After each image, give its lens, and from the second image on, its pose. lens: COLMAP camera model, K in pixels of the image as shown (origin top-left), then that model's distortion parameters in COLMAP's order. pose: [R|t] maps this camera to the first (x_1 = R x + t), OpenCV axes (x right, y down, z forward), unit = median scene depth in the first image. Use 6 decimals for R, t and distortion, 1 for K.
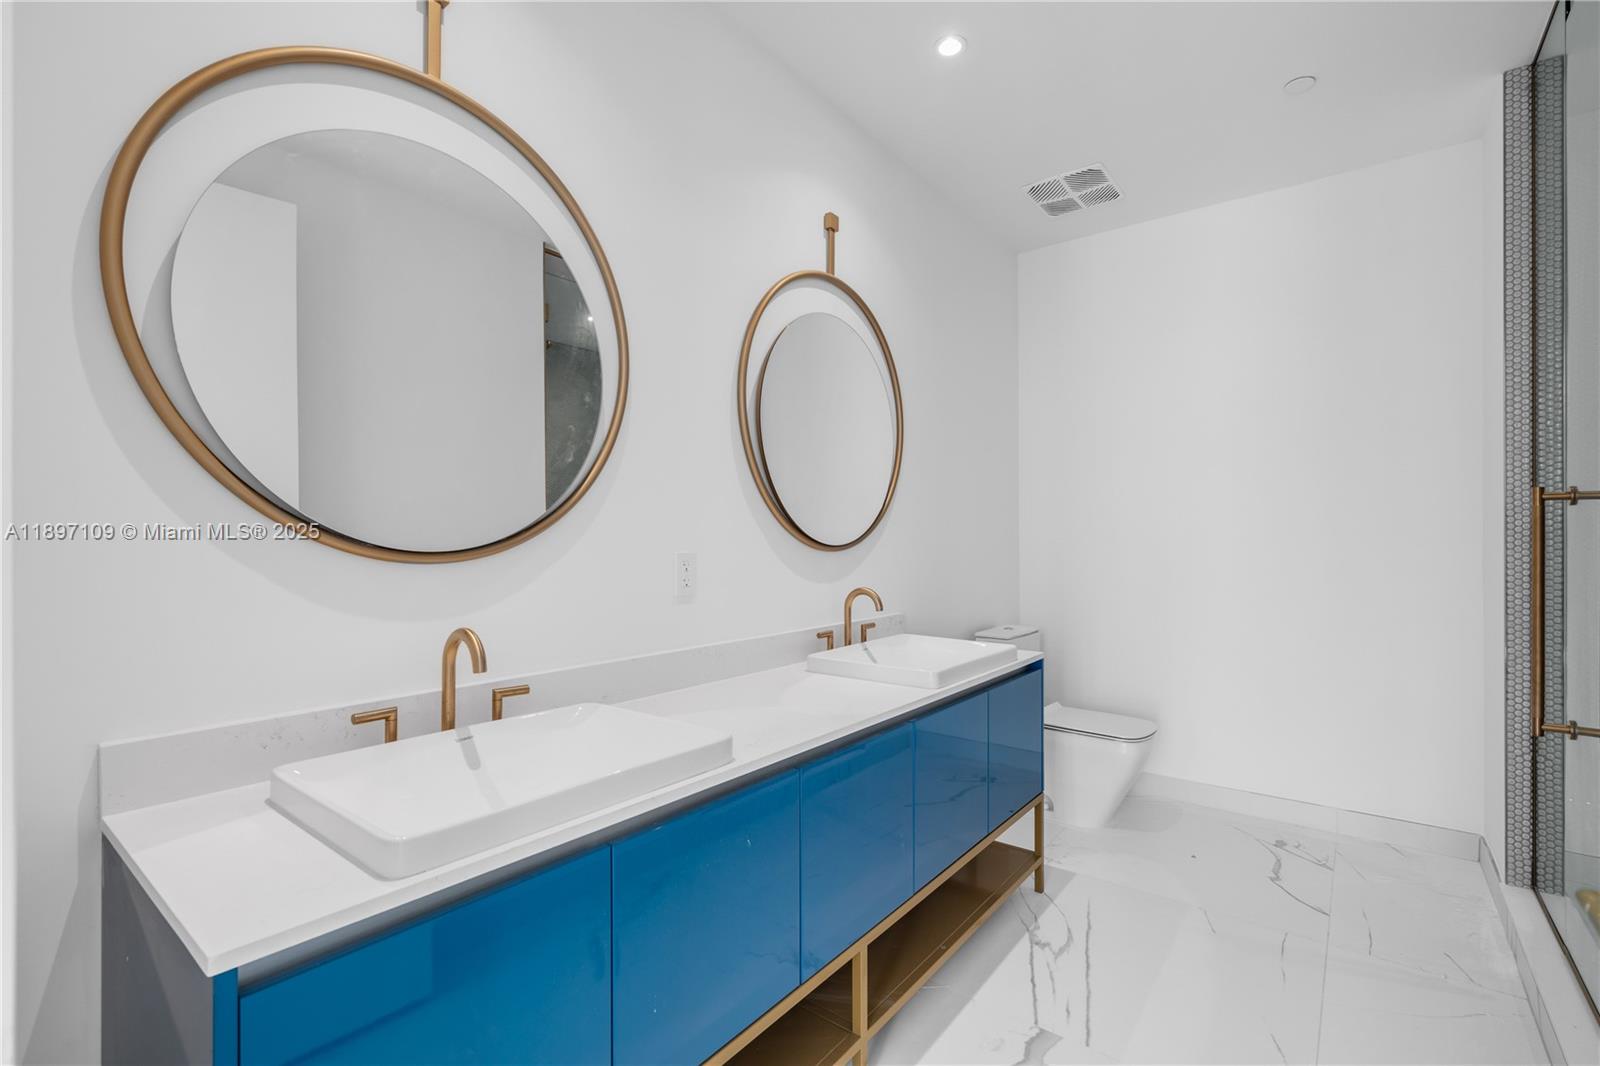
lens RADIAL K [[722.7, 0, 795.8], [0, 722.7, 534.3], [0, 0, 1]] dist [0.000247, 0.000070]
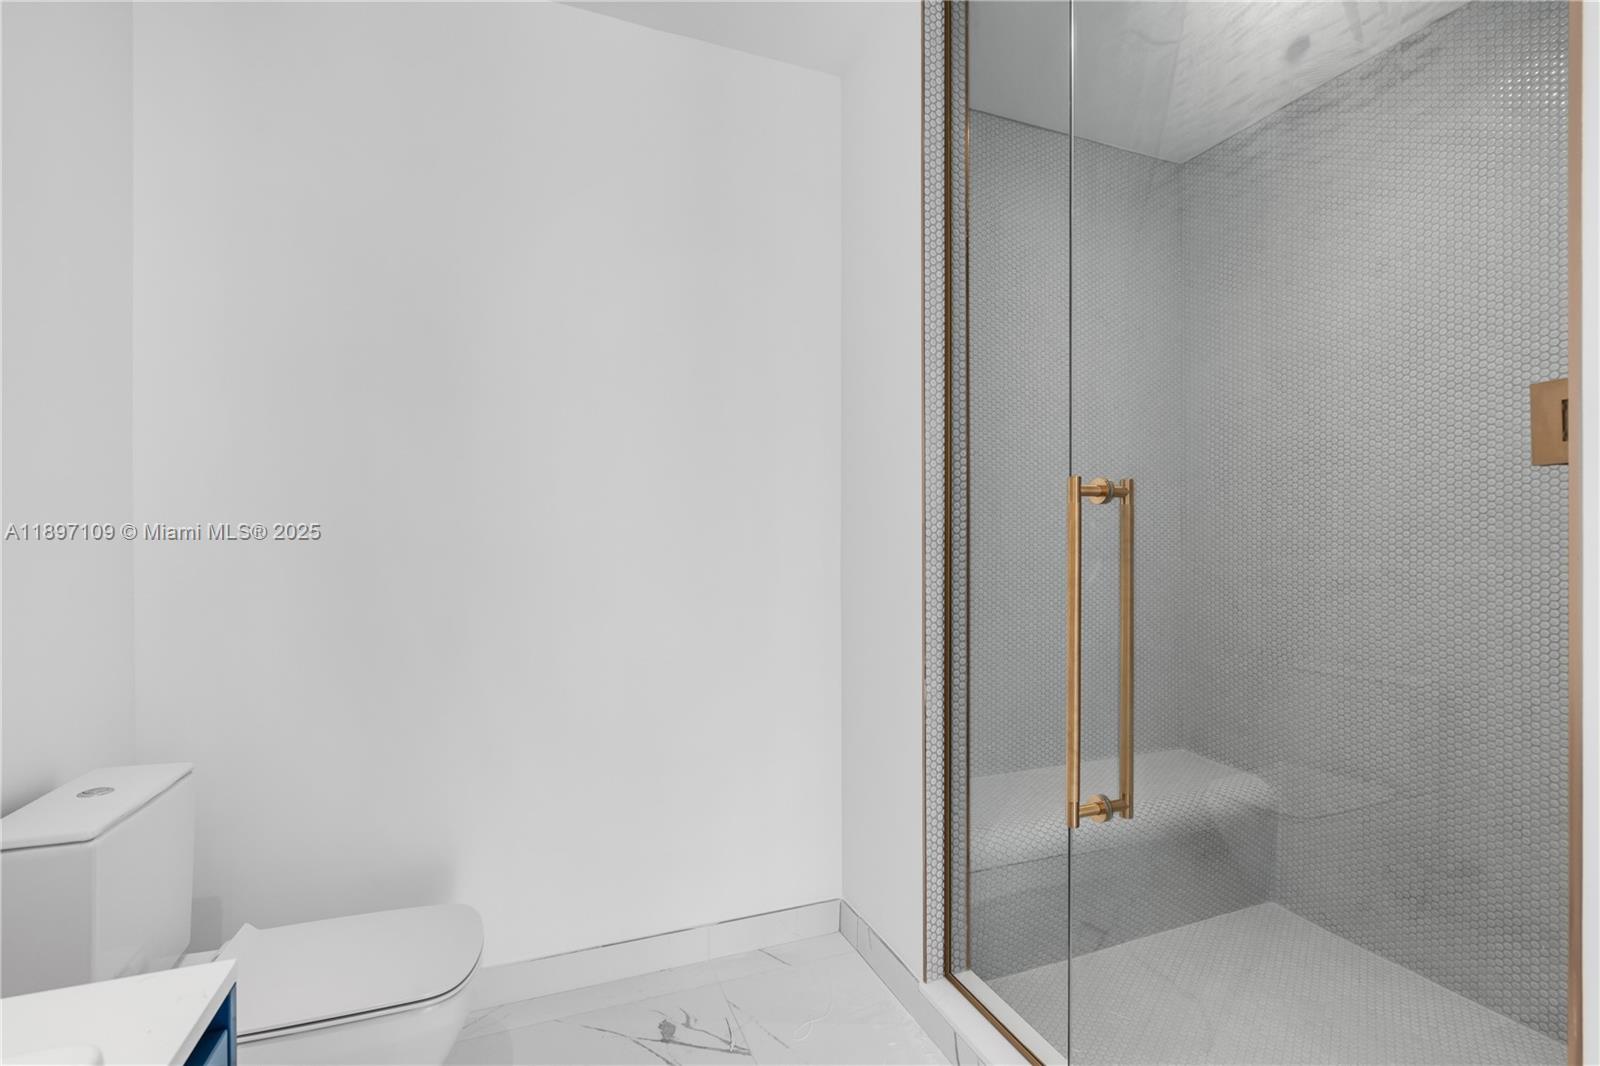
lens RADIAL K [[722.7, 0, 795.9], [0, 722.7, 539.3], [0, 0, 1]] dist [0.000247, 0.000070]
pose [[0.511460, 0.009262, 0.859257, 0.182079], [-0.002805, 0.999955, -0.009109, 0.002761], [-0.859303, 0.002249, 0.511462, 0.585222]]
